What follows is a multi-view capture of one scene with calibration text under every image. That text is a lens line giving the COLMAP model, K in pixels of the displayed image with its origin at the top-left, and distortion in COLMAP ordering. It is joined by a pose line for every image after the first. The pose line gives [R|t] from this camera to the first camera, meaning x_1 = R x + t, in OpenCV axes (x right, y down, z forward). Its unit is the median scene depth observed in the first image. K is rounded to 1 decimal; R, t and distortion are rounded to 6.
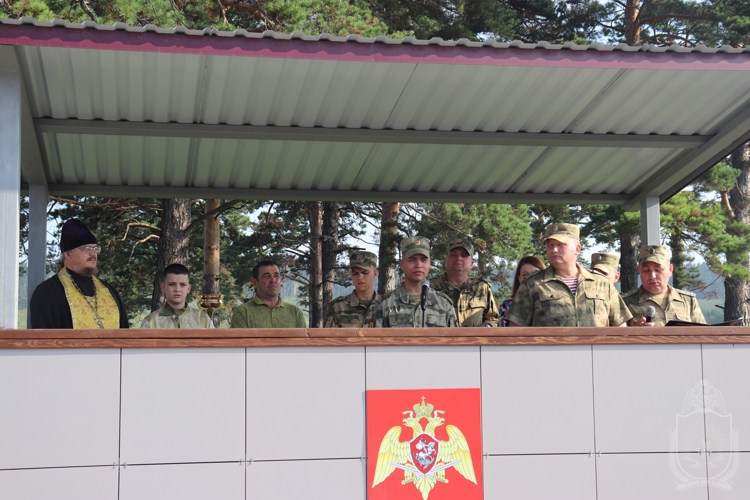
lens RADIAL K [[1149.9, 0, 375.0], [0, 1149.9, 250.0], [0, 0, 1]] dist [0.018730, 0.084989]
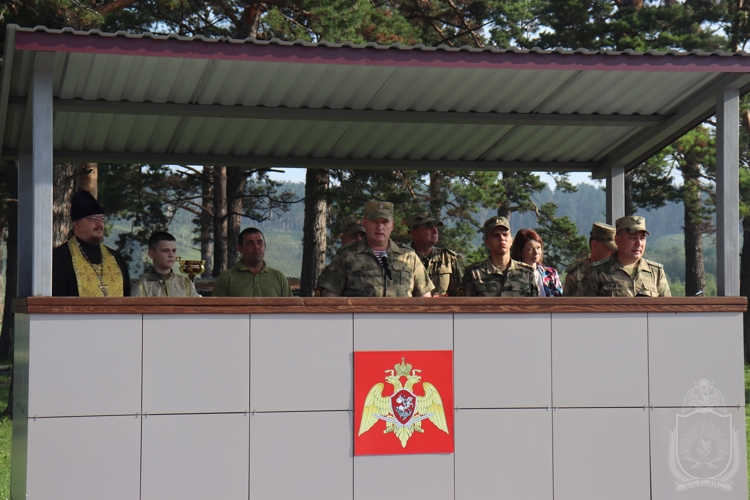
lens RADIAL K [[1784.9, 0, 375.0], [0, 1784.9, 250.0], [0, 0, 1]] dist [0.050266, -0.021220]
pose [[0.997832, 0.009278, 0.065152, -0.101816], [-0.013187, 0.998121, 0.059831, -0.084002], [-0.064474, -0.060560, 0.996080, -0.751508]]
